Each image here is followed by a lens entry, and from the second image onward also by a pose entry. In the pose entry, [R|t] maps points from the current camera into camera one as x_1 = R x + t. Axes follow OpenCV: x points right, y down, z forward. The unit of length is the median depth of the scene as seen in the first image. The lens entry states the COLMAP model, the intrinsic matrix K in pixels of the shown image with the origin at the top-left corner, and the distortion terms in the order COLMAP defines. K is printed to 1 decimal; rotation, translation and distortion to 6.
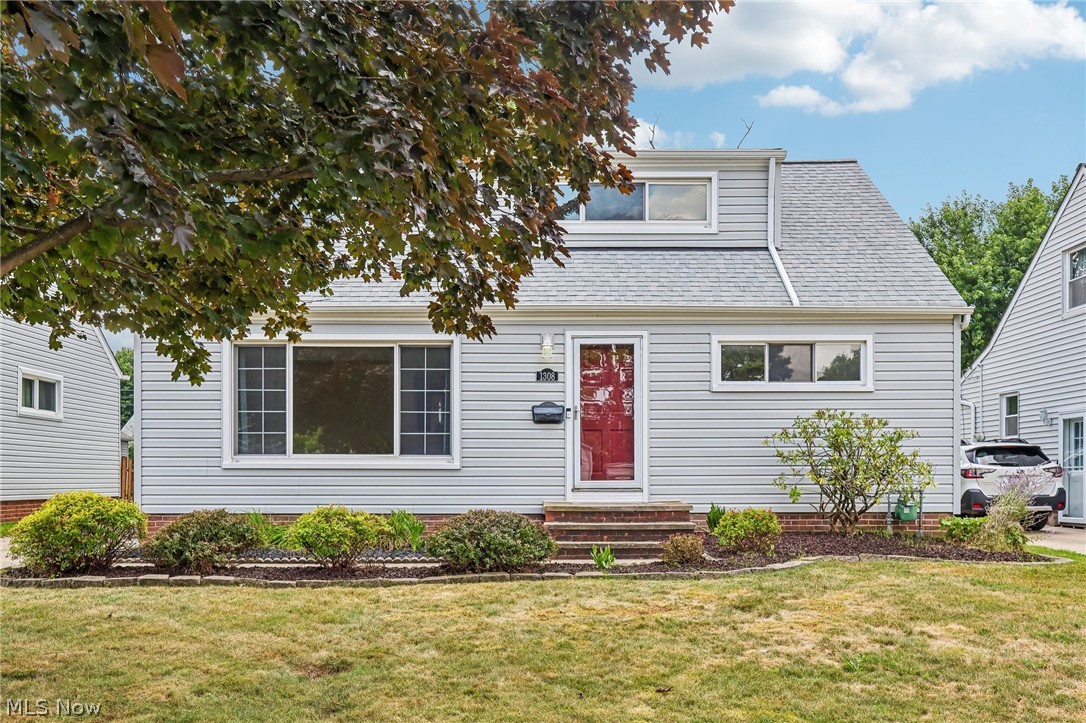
lens RADIAL K [[847.8, 0, 543.7], [0, 847.8, 378.5], [0, 0, 1]] dist [-0.004279, -0.001726]
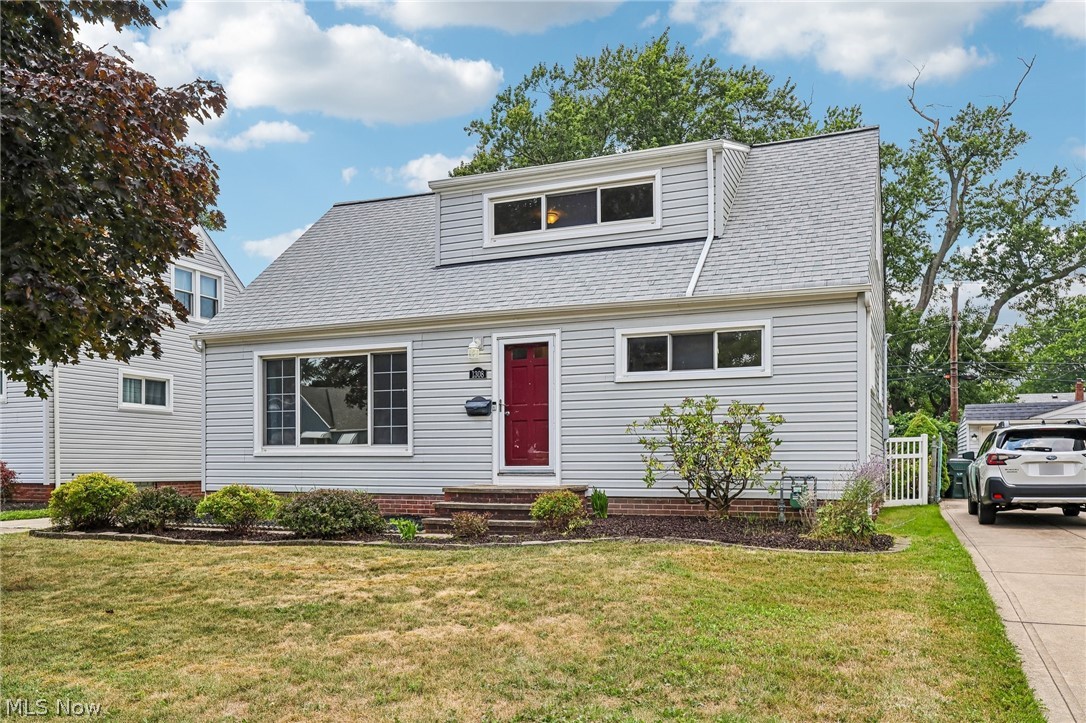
lens RADIAL K [[839.6, 0, 543.0], [0, 839.6, 361.5], [0, 0, 1]] dist [-0.002731, -0.000146]
pose [[0.921112, -0.046299, -0.386535, 0.522043], [0.043778, 0.998924, -0.015328, 0.001338], [0.386829, -0.002802, 0.922147, -0.005658]]
